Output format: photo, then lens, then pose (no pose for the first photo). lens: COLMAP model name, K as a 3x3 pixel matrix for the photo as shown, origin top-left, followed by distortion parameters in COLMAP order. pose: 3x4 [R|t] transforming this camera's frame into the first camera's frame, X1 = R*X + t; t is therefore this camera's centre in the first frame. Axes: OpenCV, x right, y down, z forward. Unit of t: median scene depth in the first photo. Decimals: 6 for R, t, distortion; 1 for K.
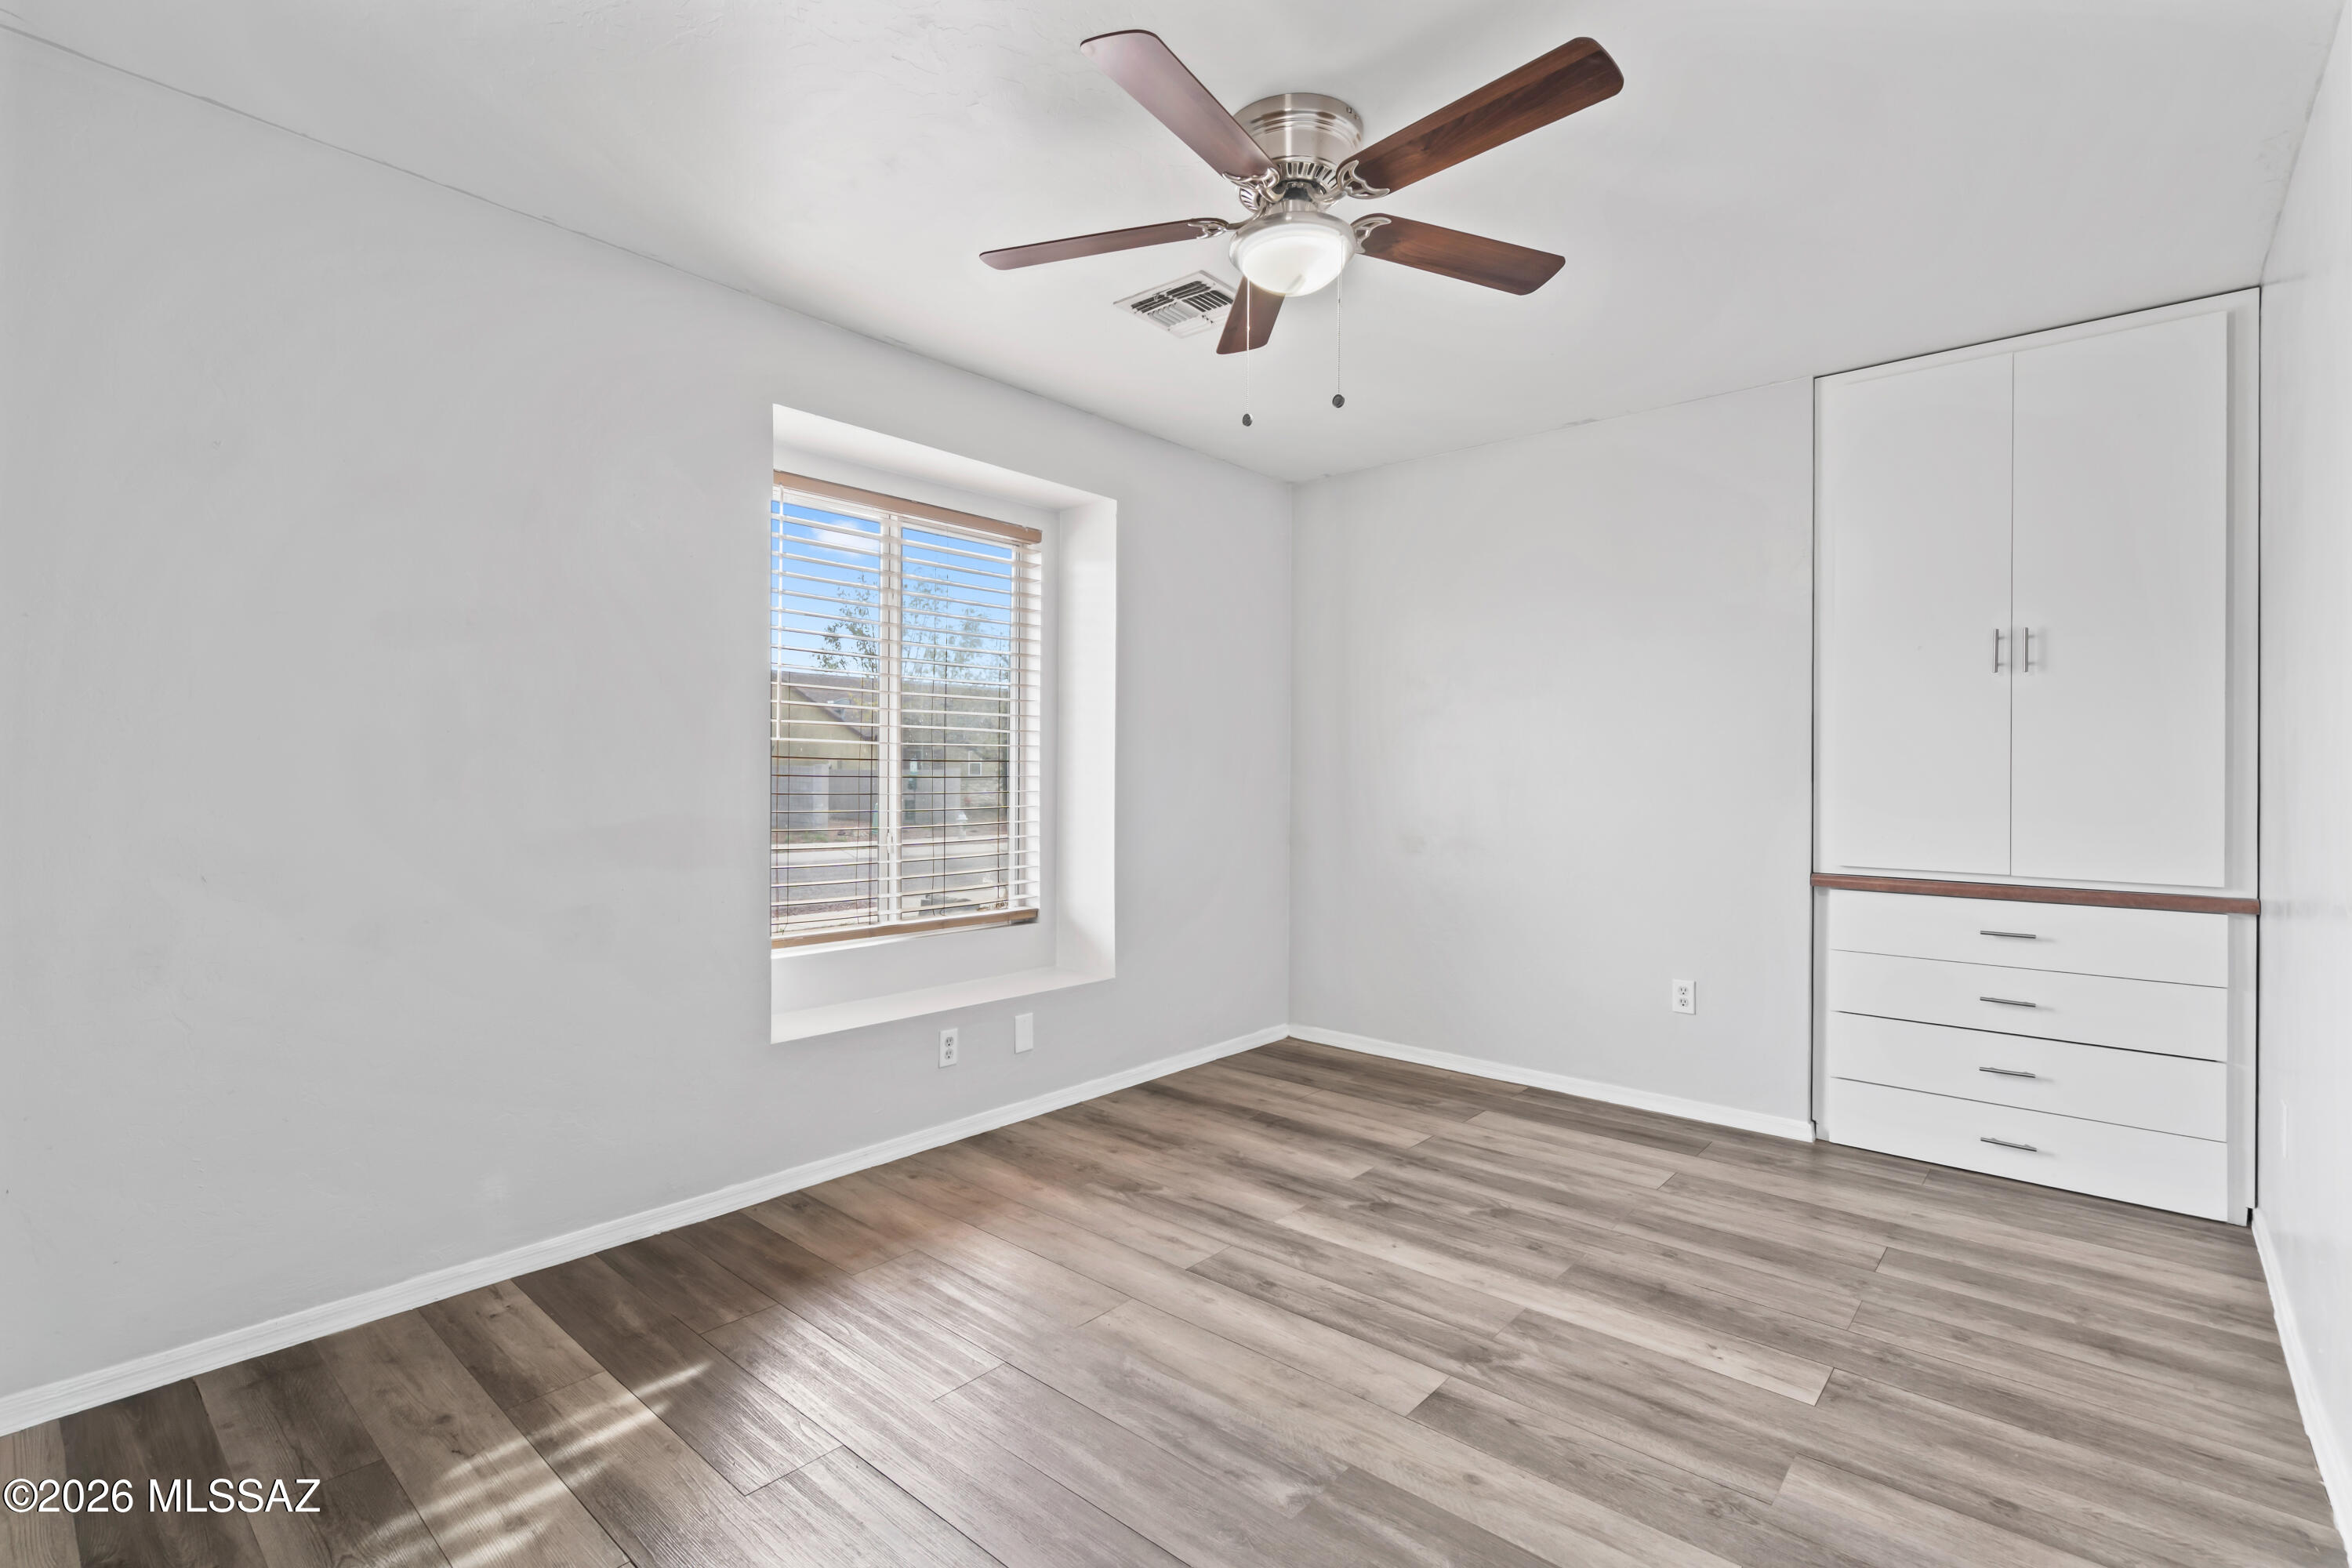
lens RADIAL K [[1080.6, 0, 1175.9], [0, 1080.6, 779.6], [0, 0, 1]] dist [-0.006537, 0.000420]
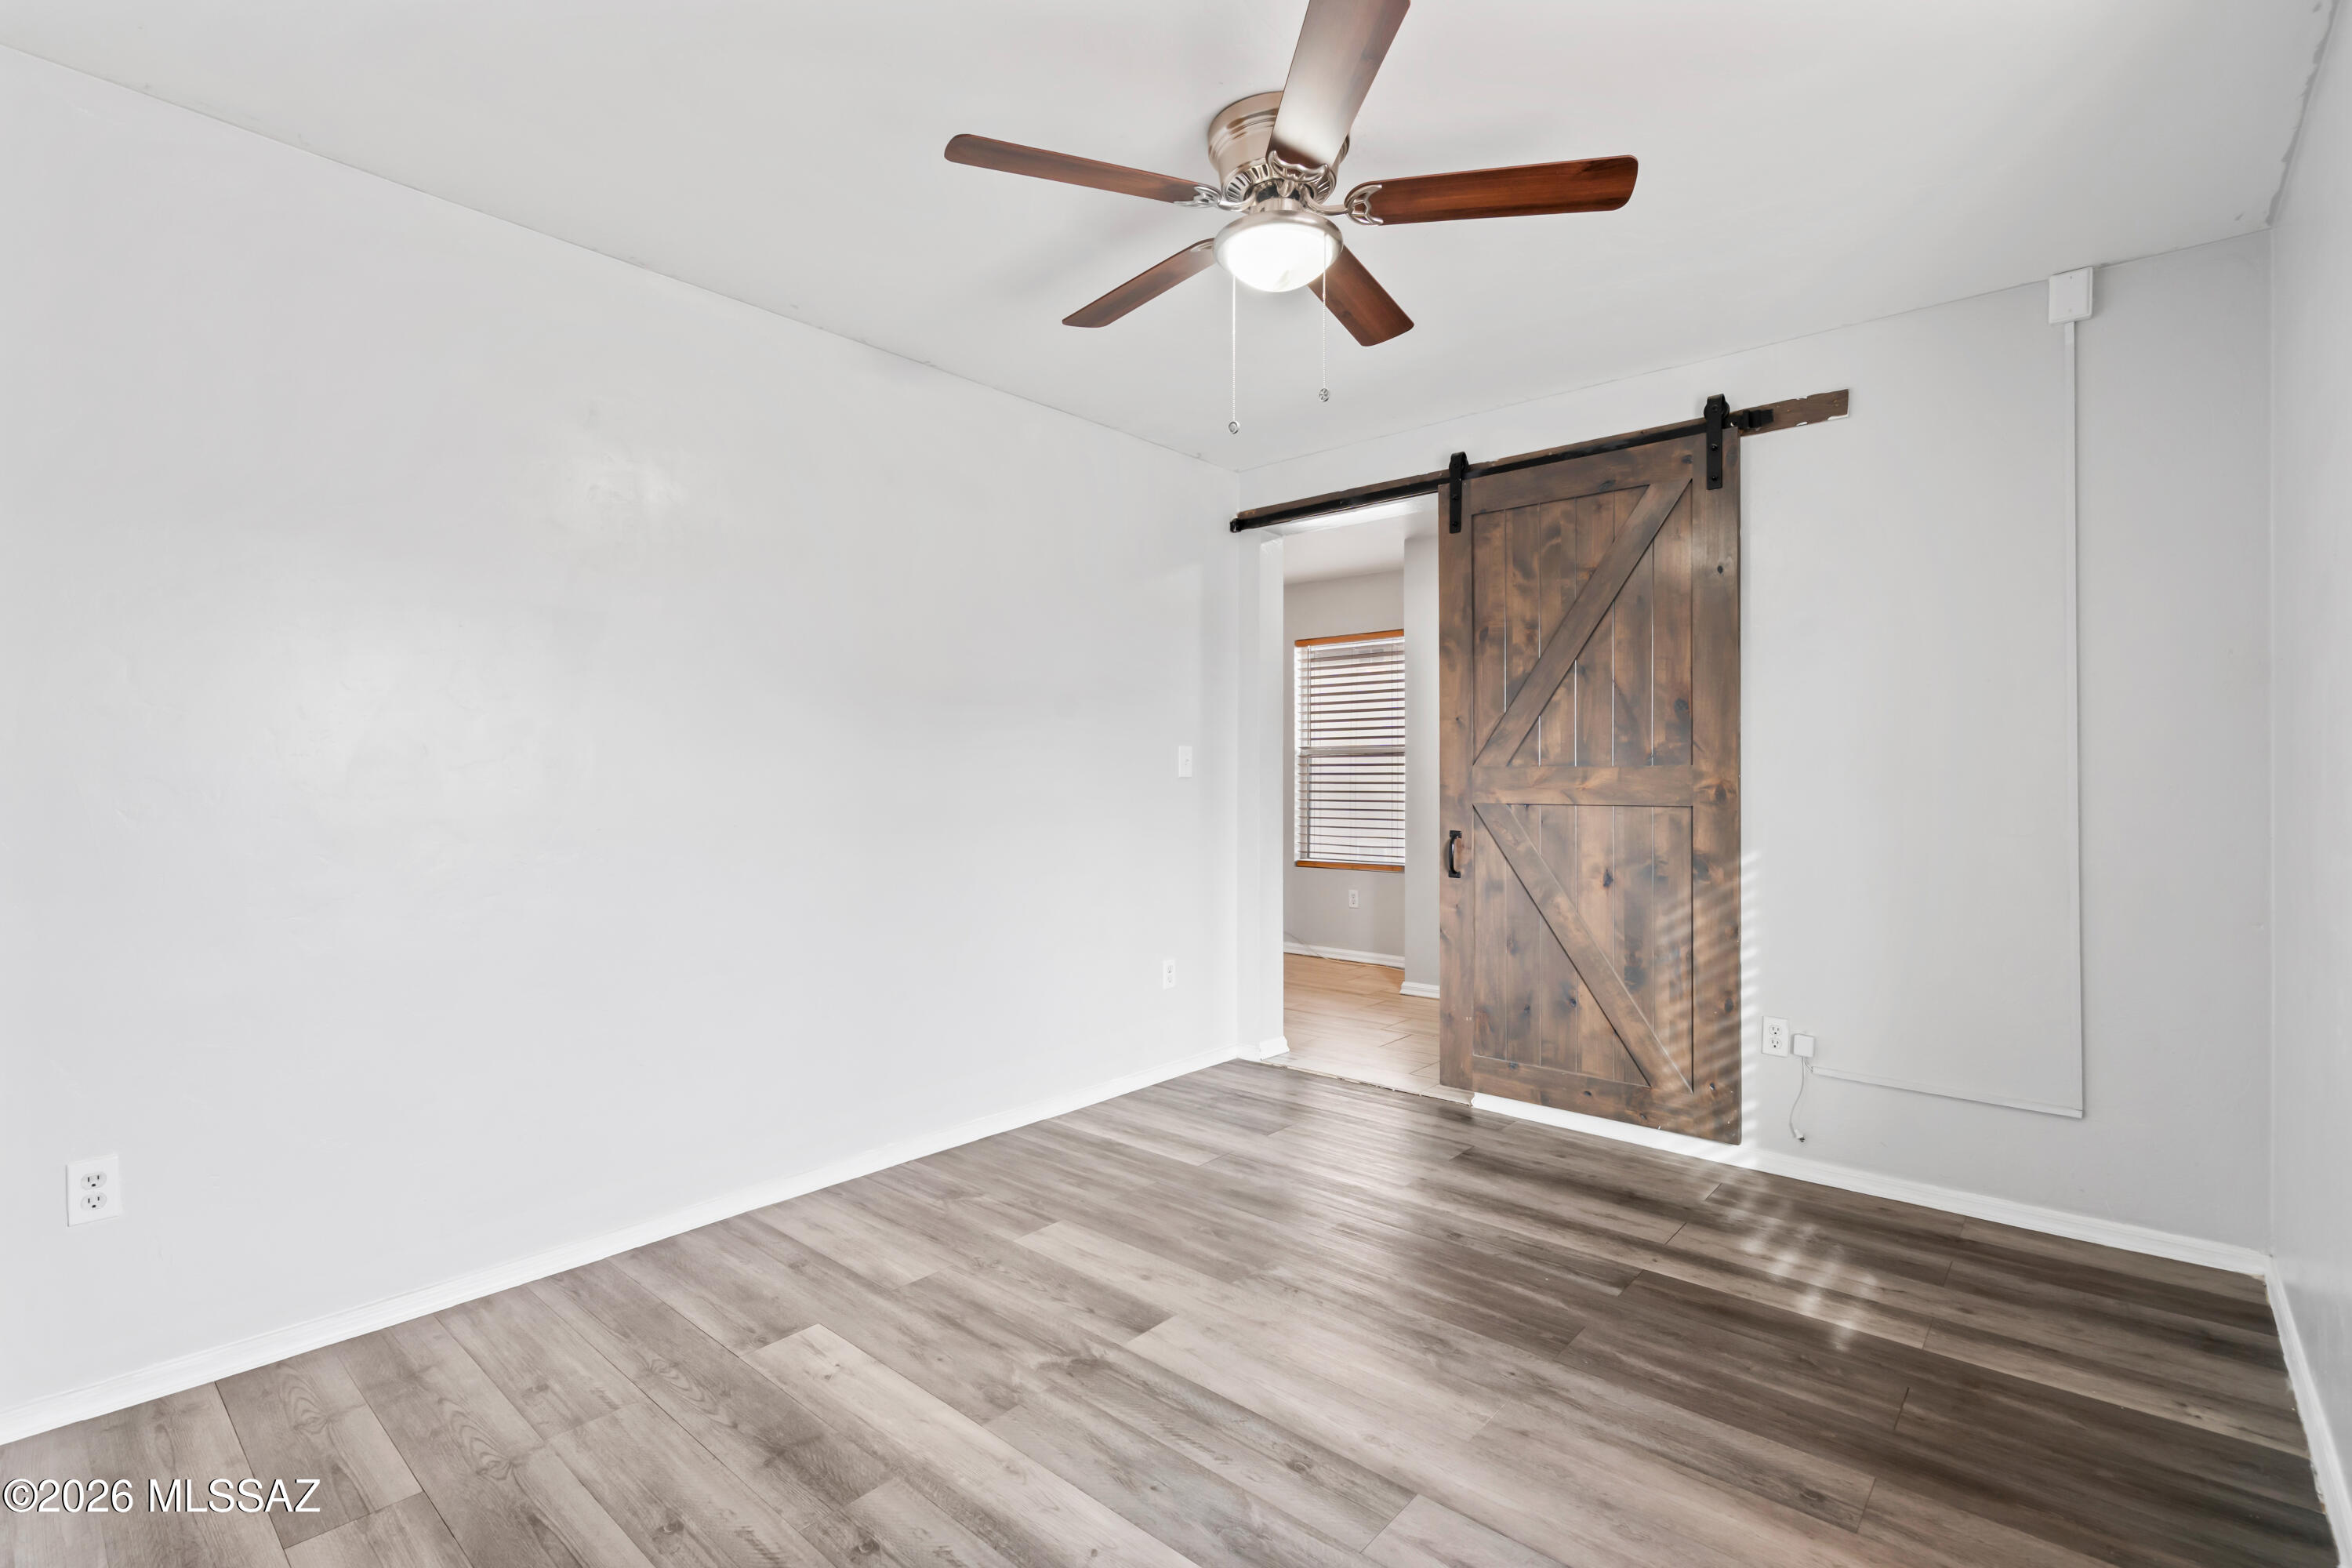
lens RADIAL K [[1080.6, 0, 1175.7], [0, 1080.6, 781.0], [0, 0, 1]] dist [-0.006537, 0.000420]
pose [[-0.999981, -0.006109, 0.000650, 0.199453], [-0.006108, 0.999980, 0.001805, -0.004413], [-0.000661, 0.001801, -0.999998, 2.019122]]
